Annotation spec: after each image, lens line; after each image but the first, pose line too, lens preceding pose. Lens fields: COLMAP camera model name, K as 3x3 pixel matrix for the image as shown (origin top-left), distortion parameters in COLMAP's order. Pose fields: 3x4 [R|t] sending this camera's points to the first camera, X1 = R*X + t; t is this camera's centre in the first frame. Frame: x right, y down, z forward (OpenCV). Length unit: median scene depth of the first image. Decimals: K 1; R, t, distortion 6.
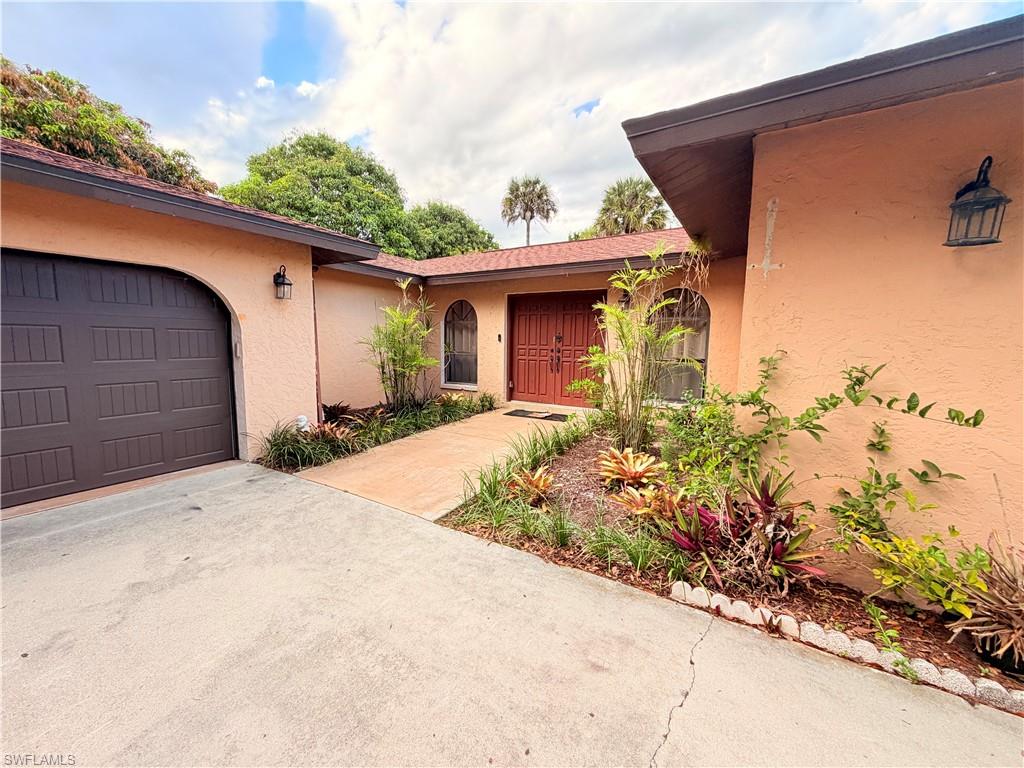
lens RADIAL K [[406.2, 0, 508.2], [0, 406.2, 379.9], [0, 0, 1]] dist [0.004103, -0.000213]
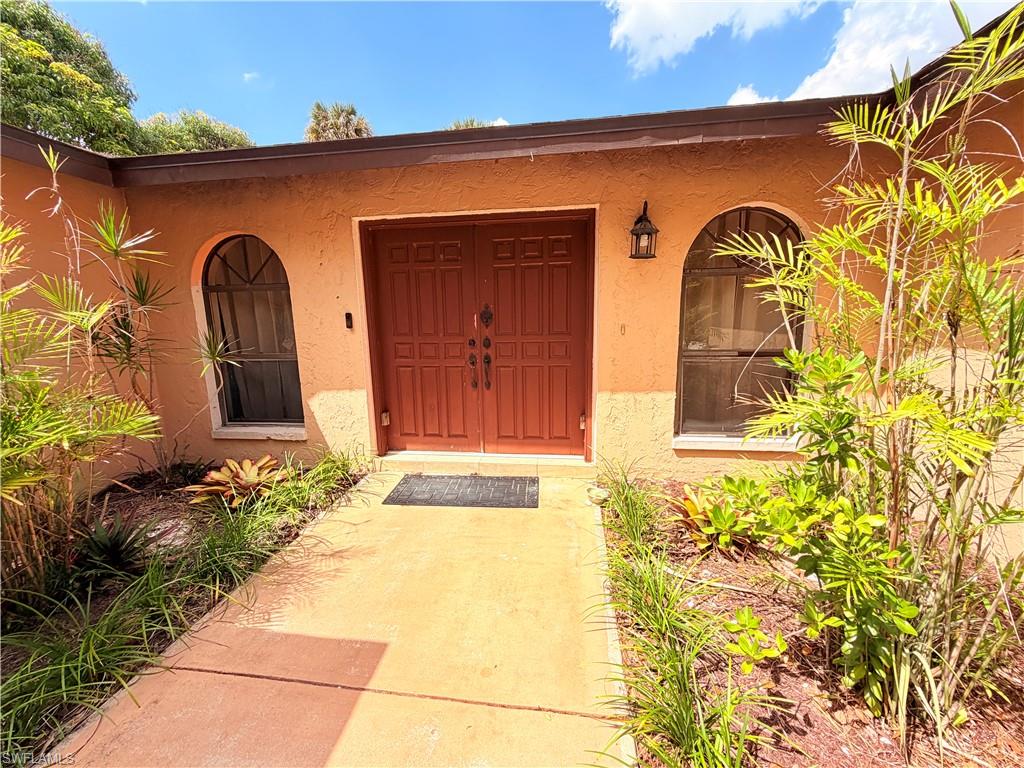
lens RADIAL K [[405.8, 0, 512.0], [0, 405.8, 384.0], [0, 0, 1]] dist [-0.002058, -0.000149]
pose [[0.912768, -0.103716, 0.395092, -0.029544], [0.073165, 0.993098, 0.091668, -0.044105], [-0.401872, -0.054765, 0.914056, 0.367741]]
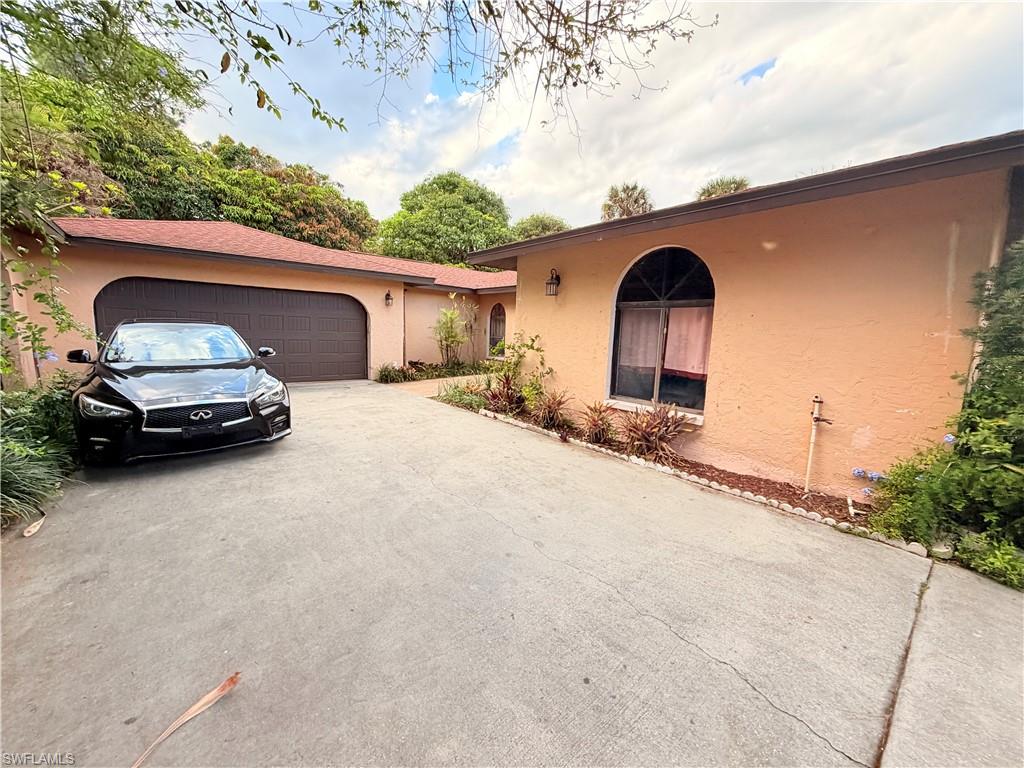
lens RADIAL K [[405.8, 0, 512.0], [0, 405.8, 384.0], [0, 0, 1]] dist [-0.002058, -0.000149]
pose [[0.949699, 0.062092, -0.306946, 0.331685], [-0.054310, 0.997951, 0.033839, 0.046685], [0.308418, -0.015466, 0.951125, -0.371670]]
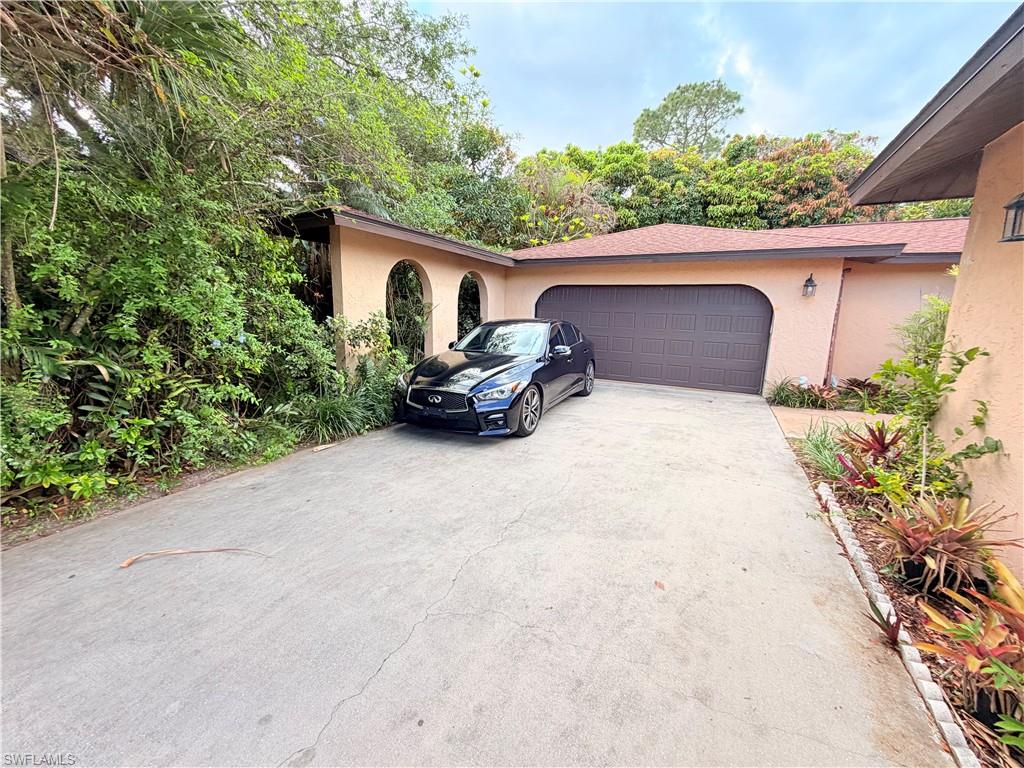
lens RADIAL K [[409.7, 0, 512.0], [0, 409.7, 384.0], [0, 0, 1]] dist [-0.000932, -0.000137]
pose [[0.082614, 0.161068, -0.983480, 0.390033], [-0.123335, 0.980919, 0.150288, 0.010935], [0.988920, 0.108882, 0.100903, -0.076959]]
